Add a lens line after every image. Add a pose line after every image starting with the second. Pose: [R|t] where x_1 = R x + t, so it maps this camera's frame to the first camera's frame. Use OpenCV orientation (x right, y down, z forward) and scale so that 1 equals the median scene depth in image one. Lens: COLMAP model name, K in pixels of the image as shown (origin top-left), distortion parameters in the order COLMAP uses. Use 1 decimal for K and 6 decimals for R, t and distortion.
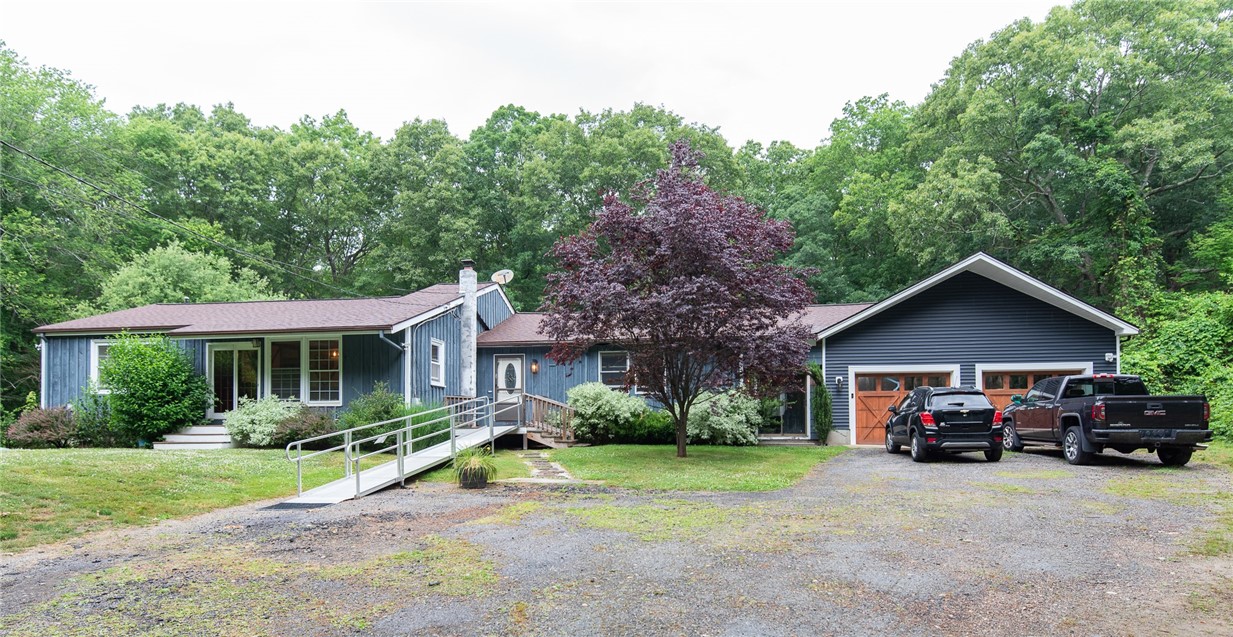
lens RADIAL K [[706.7, 0, 616.2], [0, 706.7, 413.1], [0, 0, 1]] dist [0.000989, 0.002304]
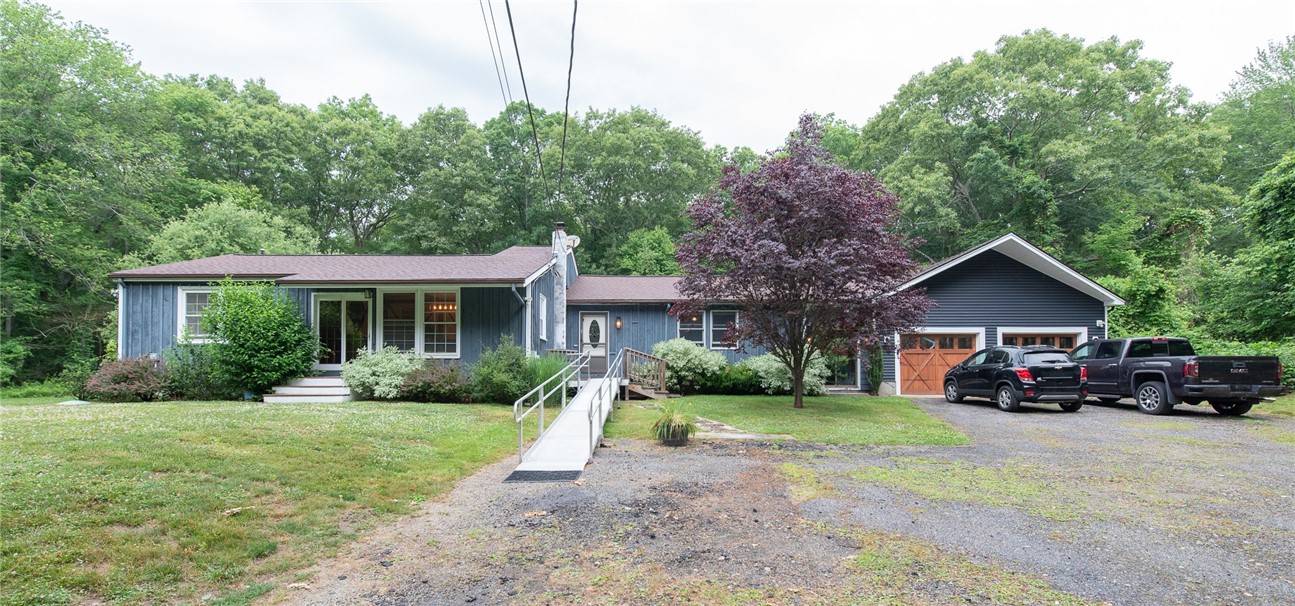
lens RADIAL K [[556.2, 0, 646.9], [0, 556.2, 365.5], [0, 0, 1]] dist [0.003129, -0.000322]
pose [[0.989162, 0.006408, 0.146686, -0.210893], [-0.006761, 0.999975, 0.001905, -0.002585], [-0.146670, -0.002876, 0.989181, 0.152070]]
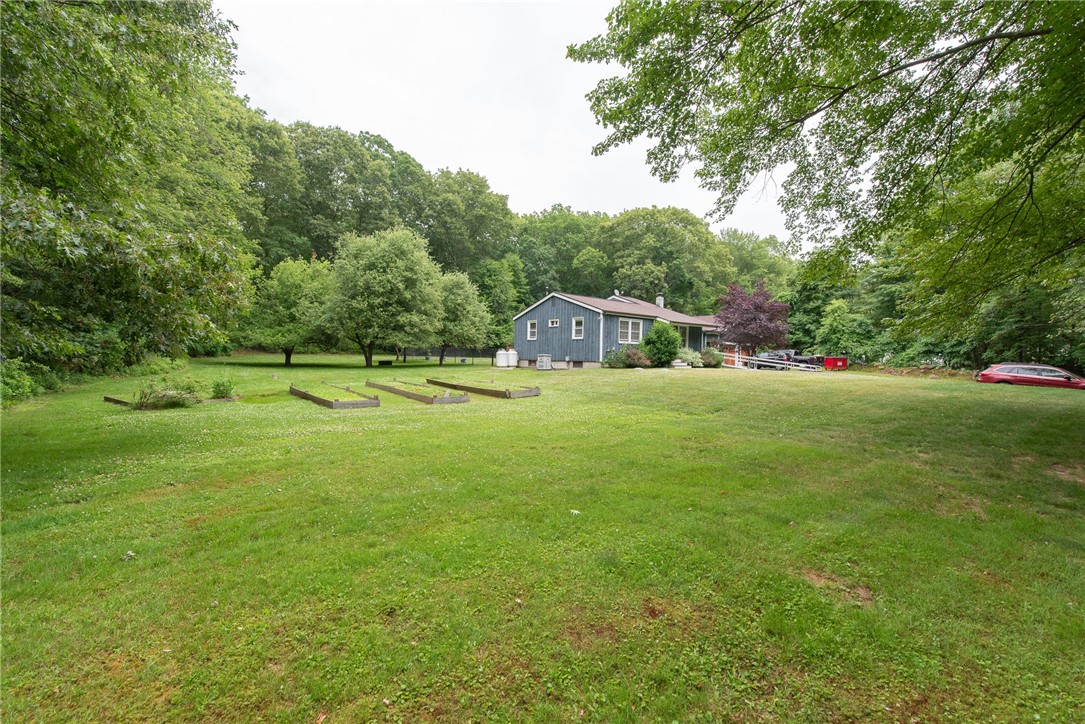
lens RADIAL K [[466.6, 0, 540.5], [0, 466.6, 363.1], [0, 0, 1]] dist [0.001886, -0.000769]
pose [[0.652693, 0.006027, 0.757599, -1.832444], [-0.038555, 0.998937, 0.025269, 0.007506], [-0.756641, -0.045702, 0.652231, 0.236719]]
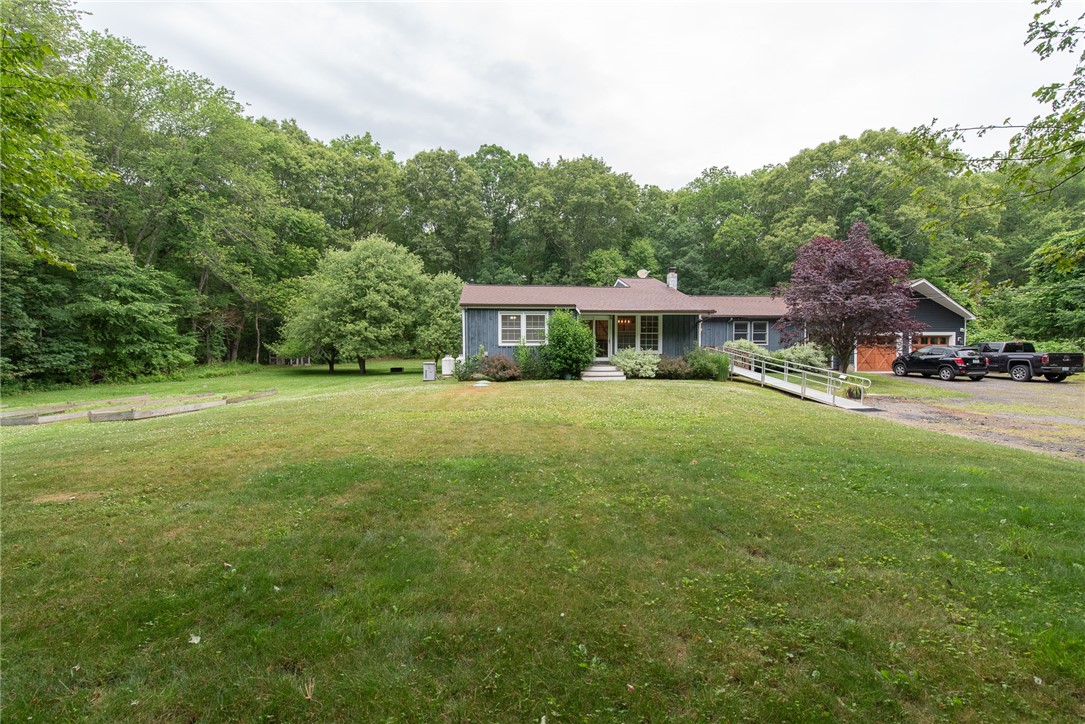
lens RADIAL K [[466.6, 0, 542.2], [0, 466.6, 366.0], [0, 0, 1]] dist [0.001886, -0.000769]
pose [[0.965655, -0.007343, 0.259725, -0.856757], [-0.005150, 0.998863, 0.047391, -0.029165], [-0.259778, -0.047101, 0.964519, -0.035964]]
